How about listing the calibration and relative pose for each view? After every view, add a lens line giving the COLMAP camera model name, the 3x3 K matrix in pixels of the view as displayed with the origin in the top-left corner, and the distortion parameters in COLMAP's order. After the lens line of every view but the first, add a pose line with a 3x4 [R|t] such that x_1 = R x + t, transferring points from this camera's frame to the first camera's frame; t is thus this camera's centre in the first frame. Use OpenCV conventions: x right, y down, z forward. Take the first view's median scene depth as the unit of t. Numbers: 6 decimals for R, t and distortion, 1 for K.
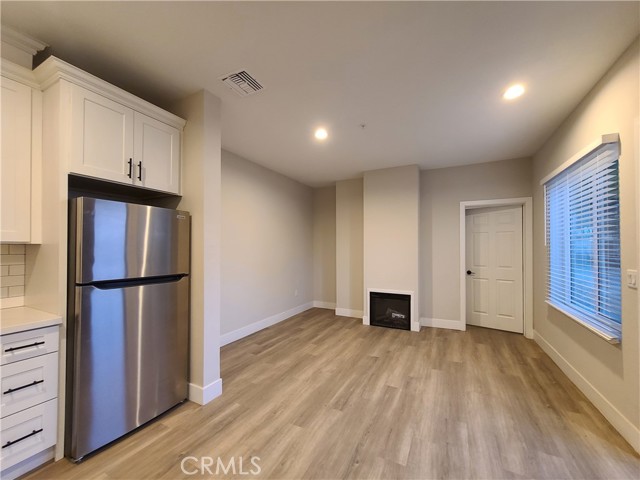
lens RADIAL K [[259.0, 0, 320.1], [0, 259.0, 243.1], [0, 0, 1]] dist [0.000566, 0.000043]
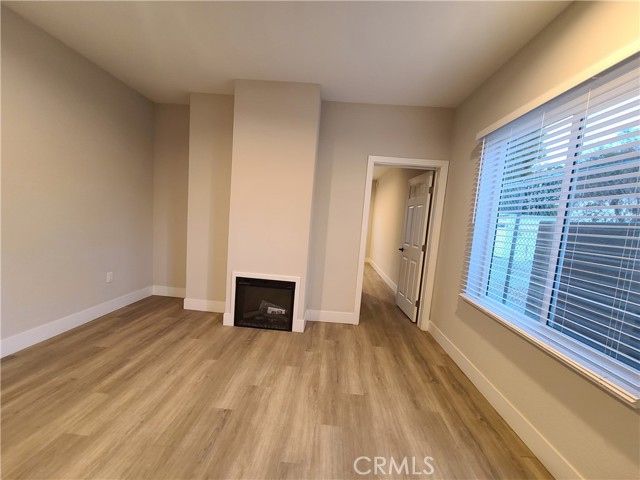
lens RADIAL K [[259.0, 0, 324.7], [0, 259.0, 241.4], [0, 0, 1]] dist [0.000566, 0.000043]
pose [[0.903066, 0.029971, 0.428455, 0.134764], [-0.083684, 0.990722, 0.107081, 0.013432], [-0.421271, -0.132556, 0.897196, 0.404921]]
